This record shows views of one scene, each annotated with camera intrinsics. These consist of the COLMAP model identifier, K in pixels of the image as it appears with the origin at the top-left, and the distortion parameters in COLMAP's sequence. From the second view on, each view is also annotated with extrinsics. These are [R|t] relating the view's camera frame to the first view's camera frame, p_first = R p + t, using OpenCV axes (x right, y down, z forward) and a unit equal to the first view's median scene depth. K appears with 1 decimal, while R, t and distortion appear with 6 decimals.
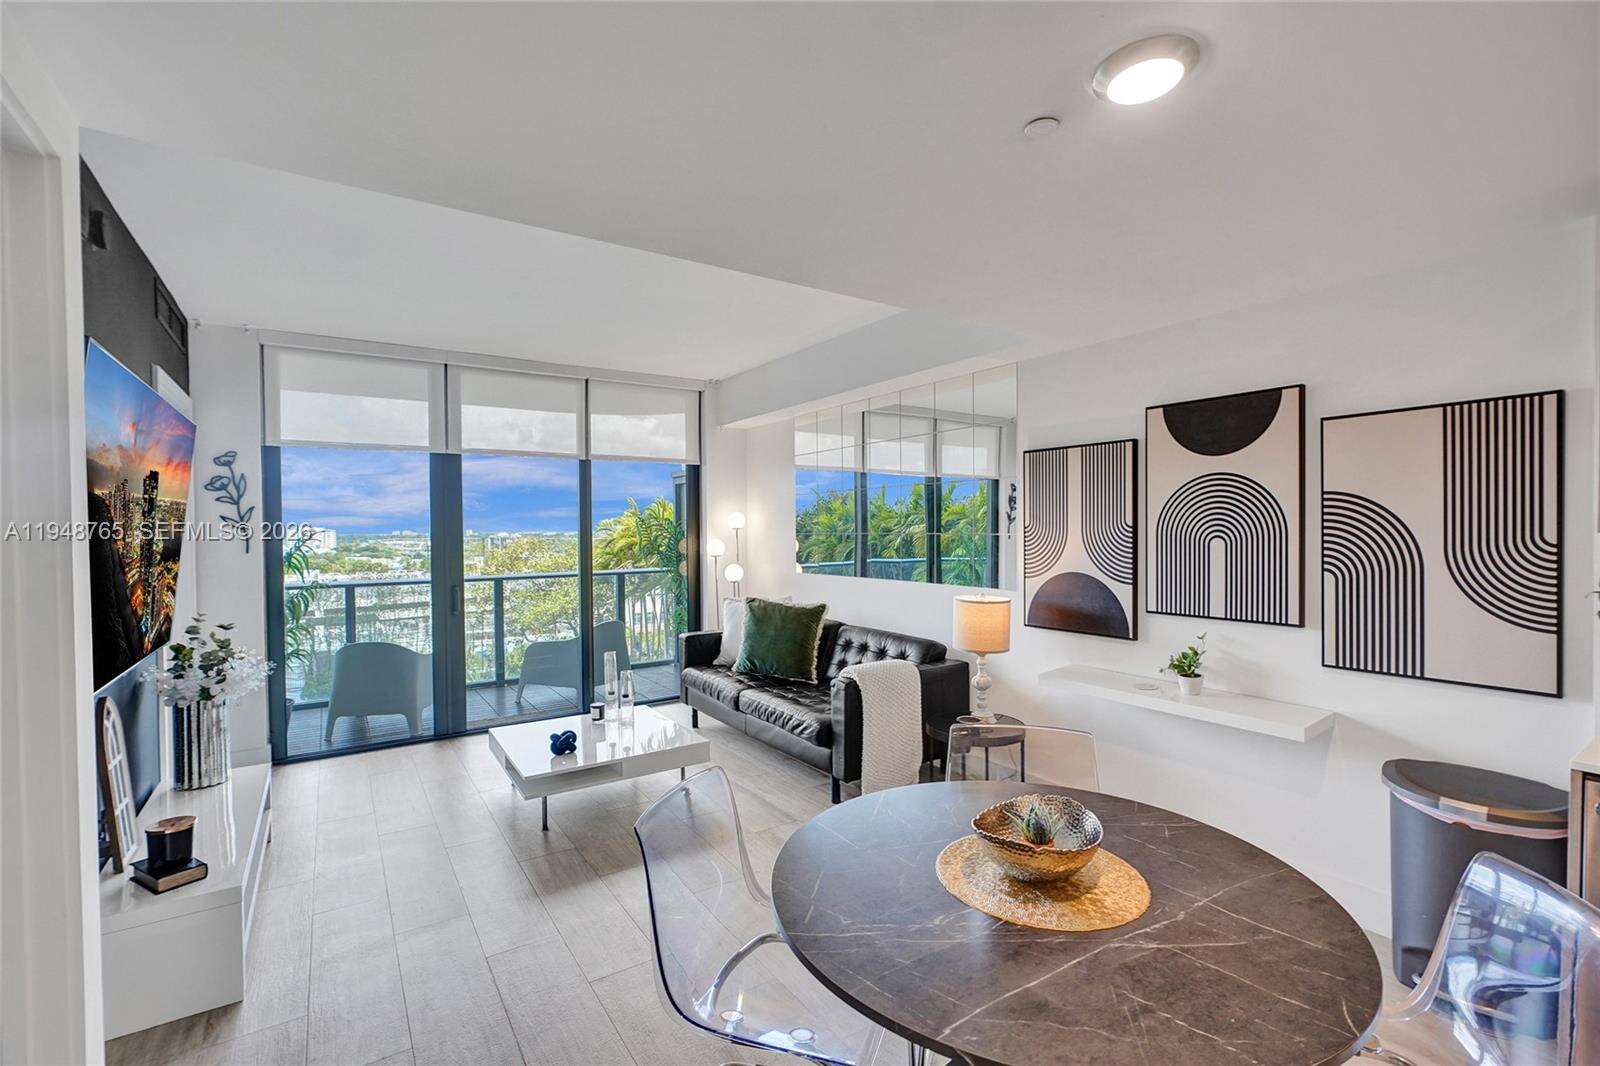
lens RADIAL K [[709.0, 0, 797.8], [0, 709.0, 538.1], [0, 0, 1]] dist [-0.000996, -0.000004]
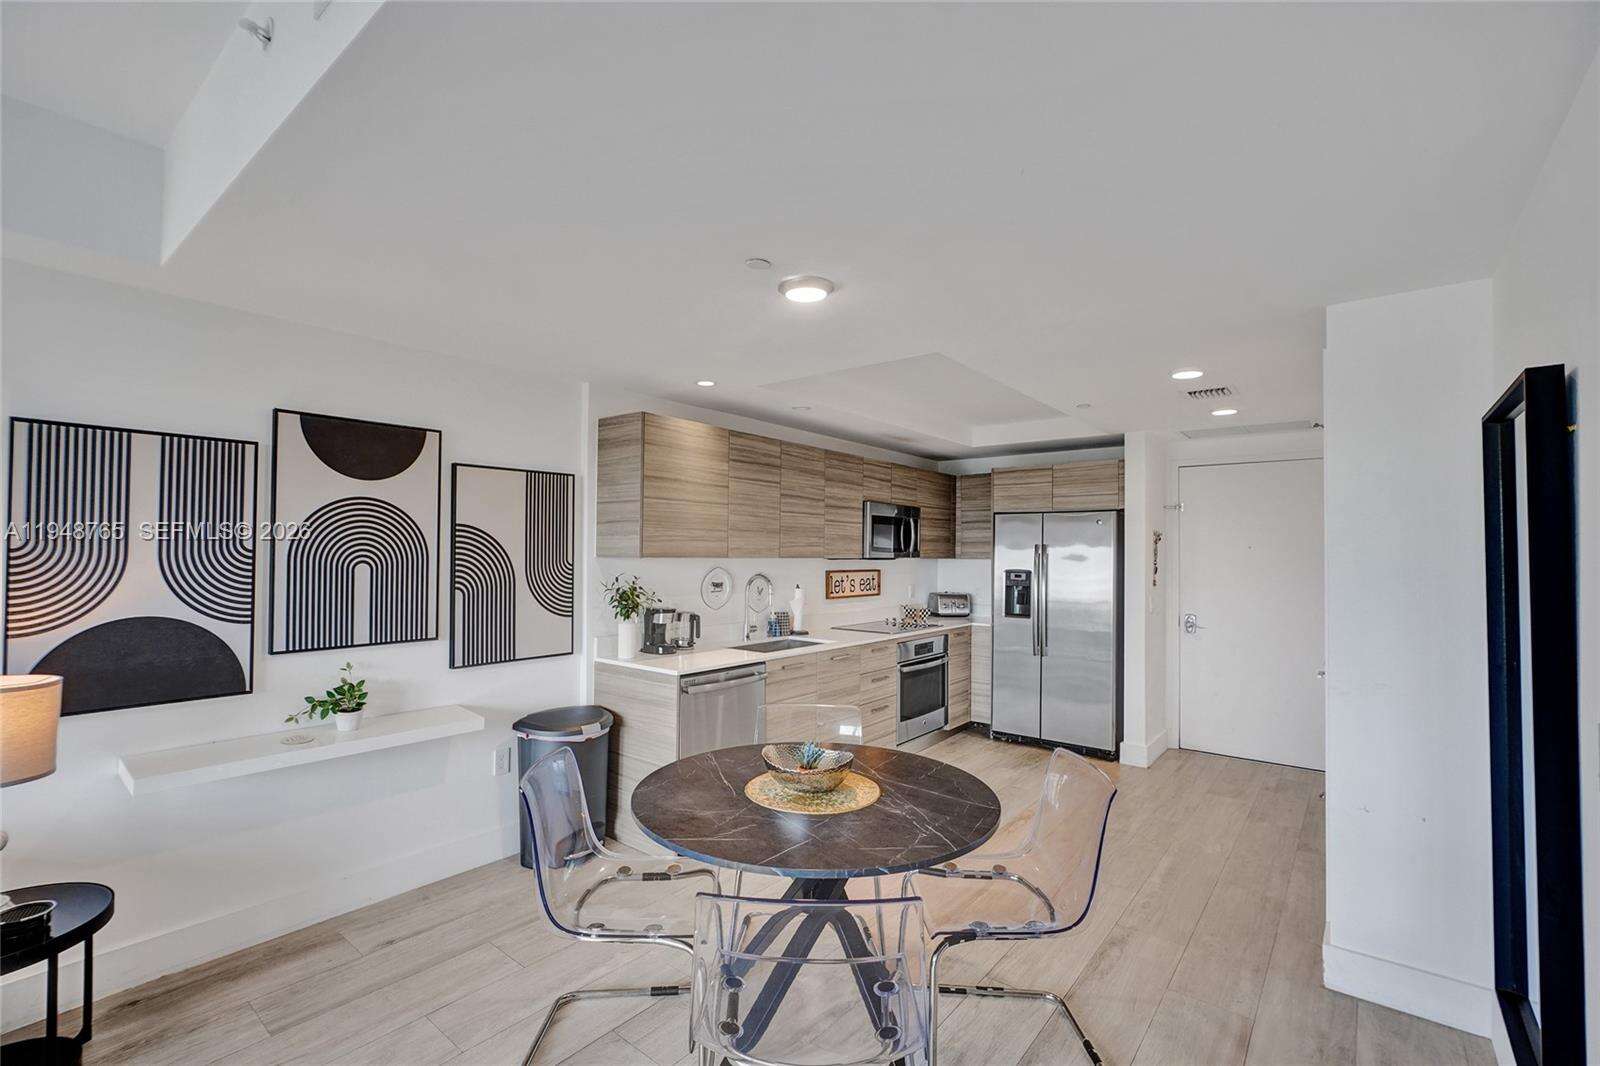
lens RADIAL K [[707.7, 0, 794.6], [0, 707.7, 538.7], [0, 0, 1]] dist [-0.004609, 0.000469]
pose [[-0.291615, 0.024965, 0.956210, -0.360471], [0.009256, 0.999686, -0.023277, -0.004235], [-0.956491, 0.002063, -0.291754, 0.493590]]
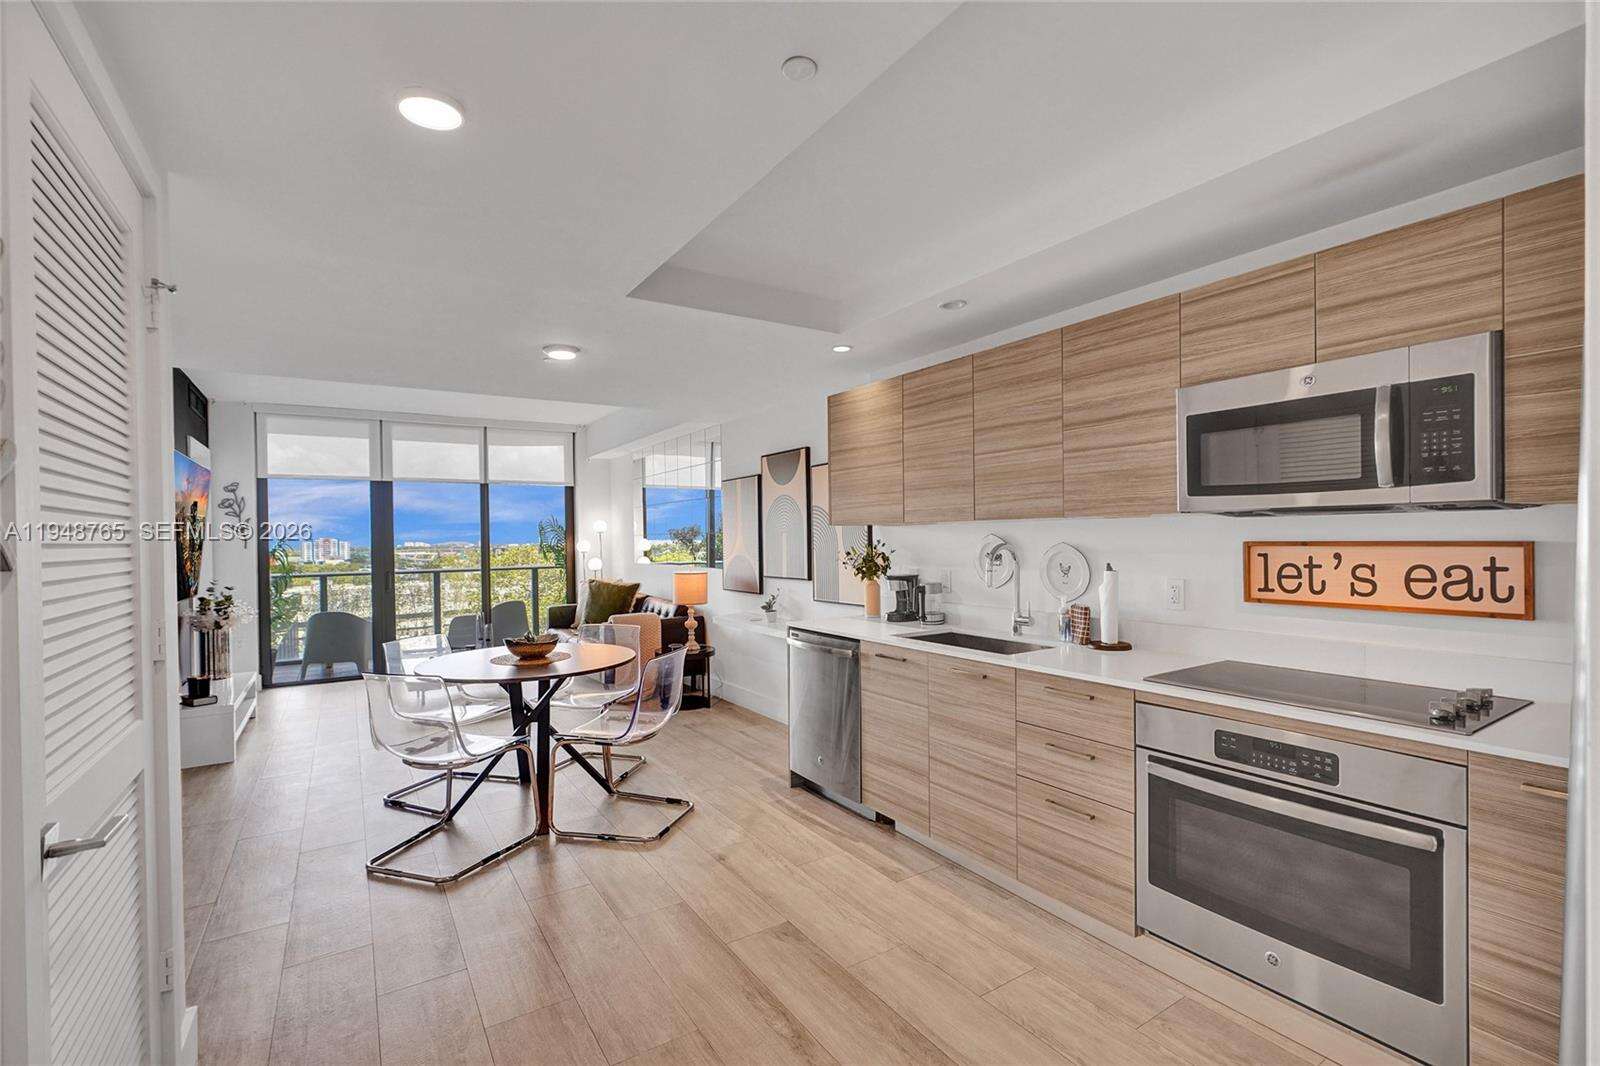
lens RADIAL K [[716.8, 0, 792.1], [0, 716.8, 543.9], [0, 0, 1]] dist [0.000271, -0.000035]
pose [[0.999596, -0.005840, -0.027799, 0.456171], [0.005682, 0.999967, -0.005743, 0.027143], [0.027832, 0.005583, 0.999597, -0.527320]]
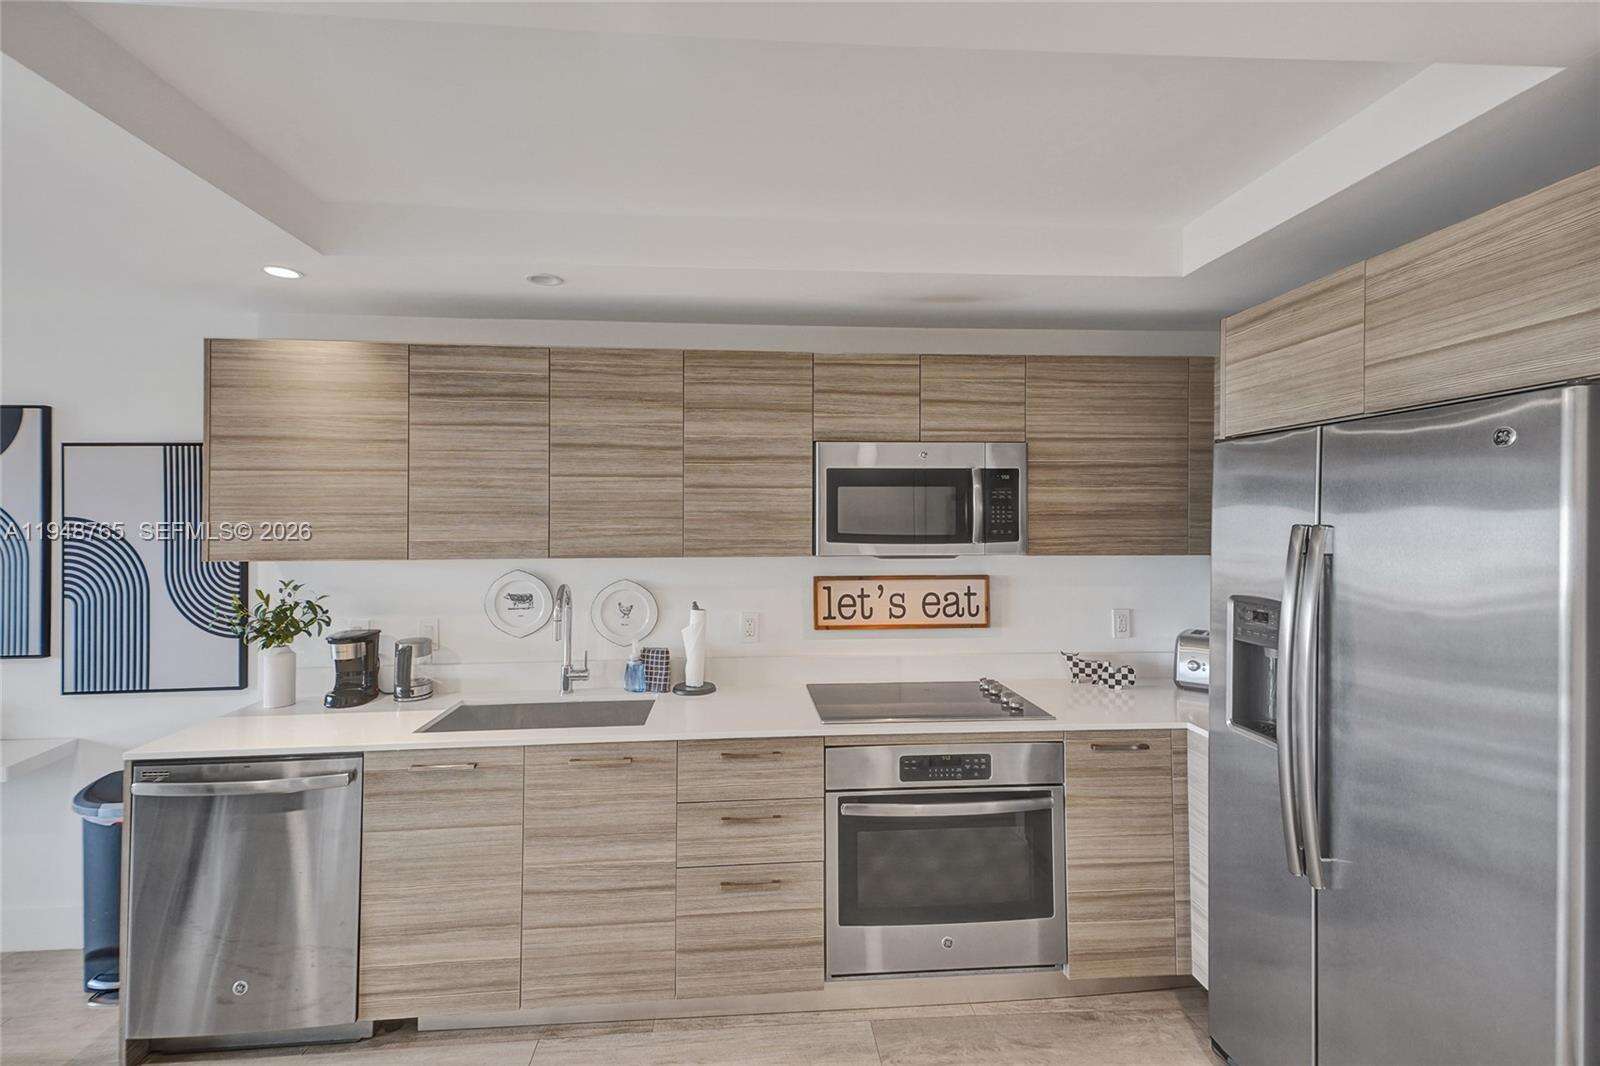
lens RADIAL K [[708.2, 0, 800.1], [0, 708.2, 514.0], [0, 0, 1]] dist [0.031679, -0.000389]
pose [[0.495507, 0.014082, 0.868490, 0.224234], [0.013365, 0.999627, -0.023833, -0.019716], [-0.868501, 0.023417, 0.495133, -0.246775]]
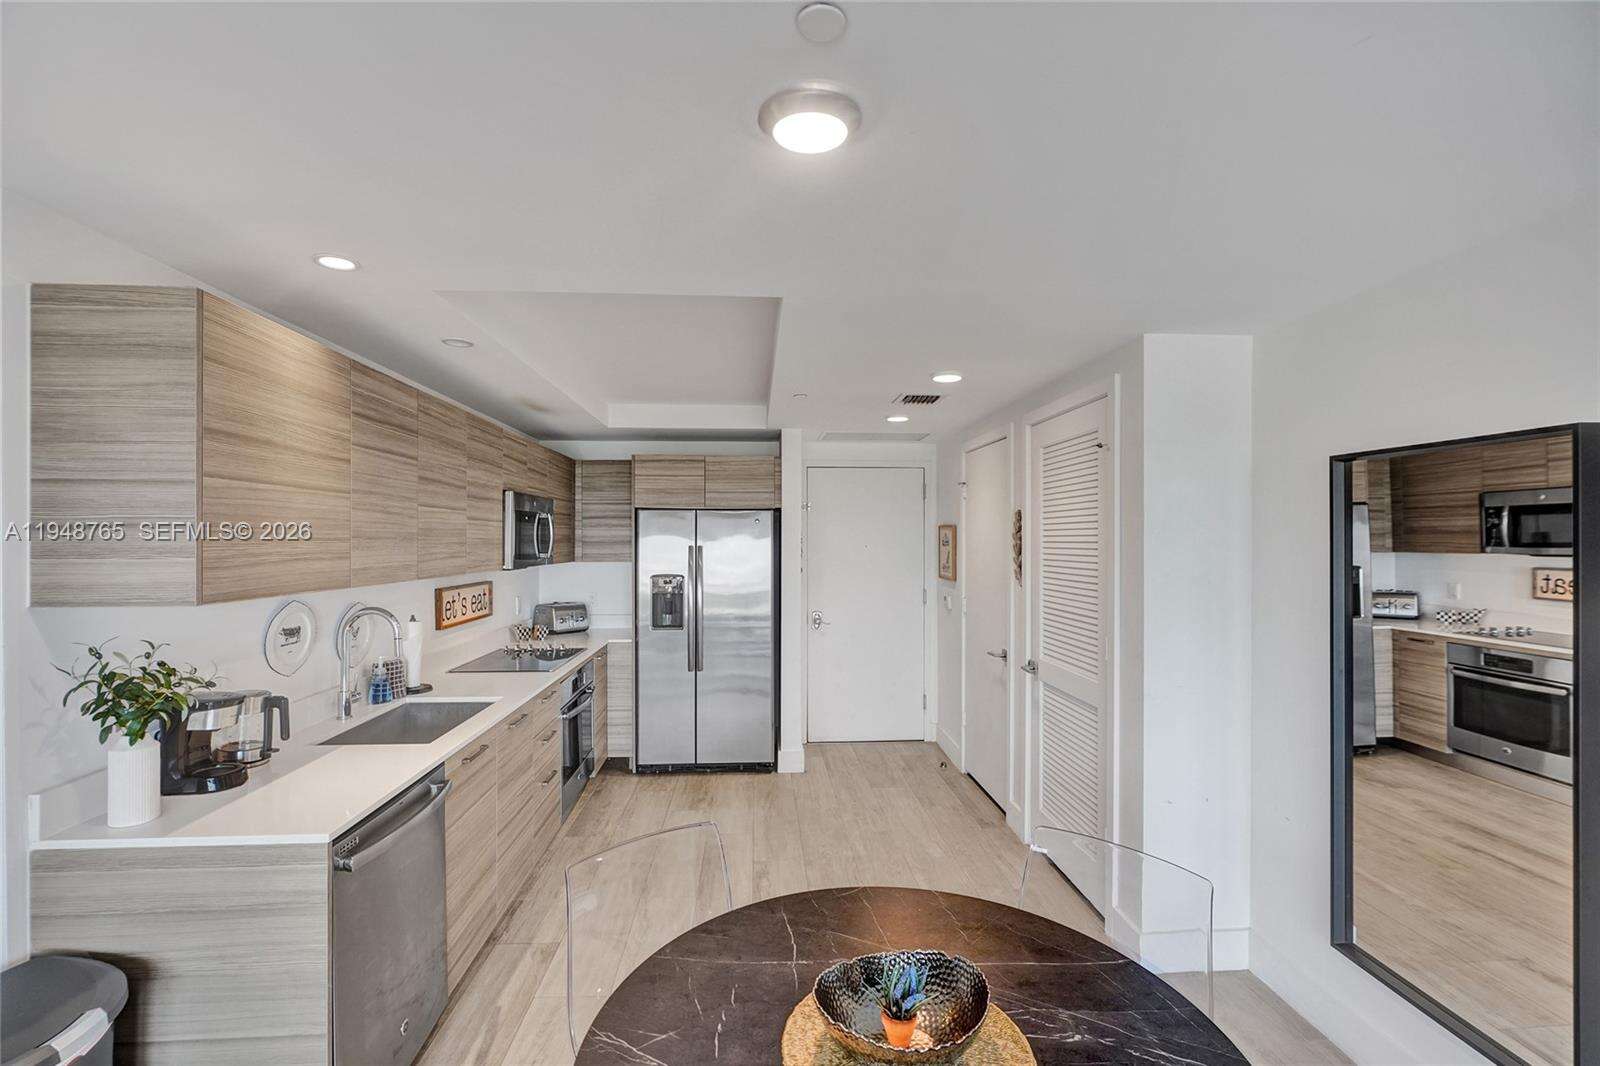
lens RADIAL K [[707.7, 0, 794.6], [0, 707.7, 538.7], [0, 0, 1]] dist [-0.004609, 0.000469]
pose [[-0.859732, 0.010073, 0.510646, 0.010566], [0.016673, 0.999826, 0.008349, -0.036683], [-0.510473, 0.015692, -0.859751, 0.586785]]
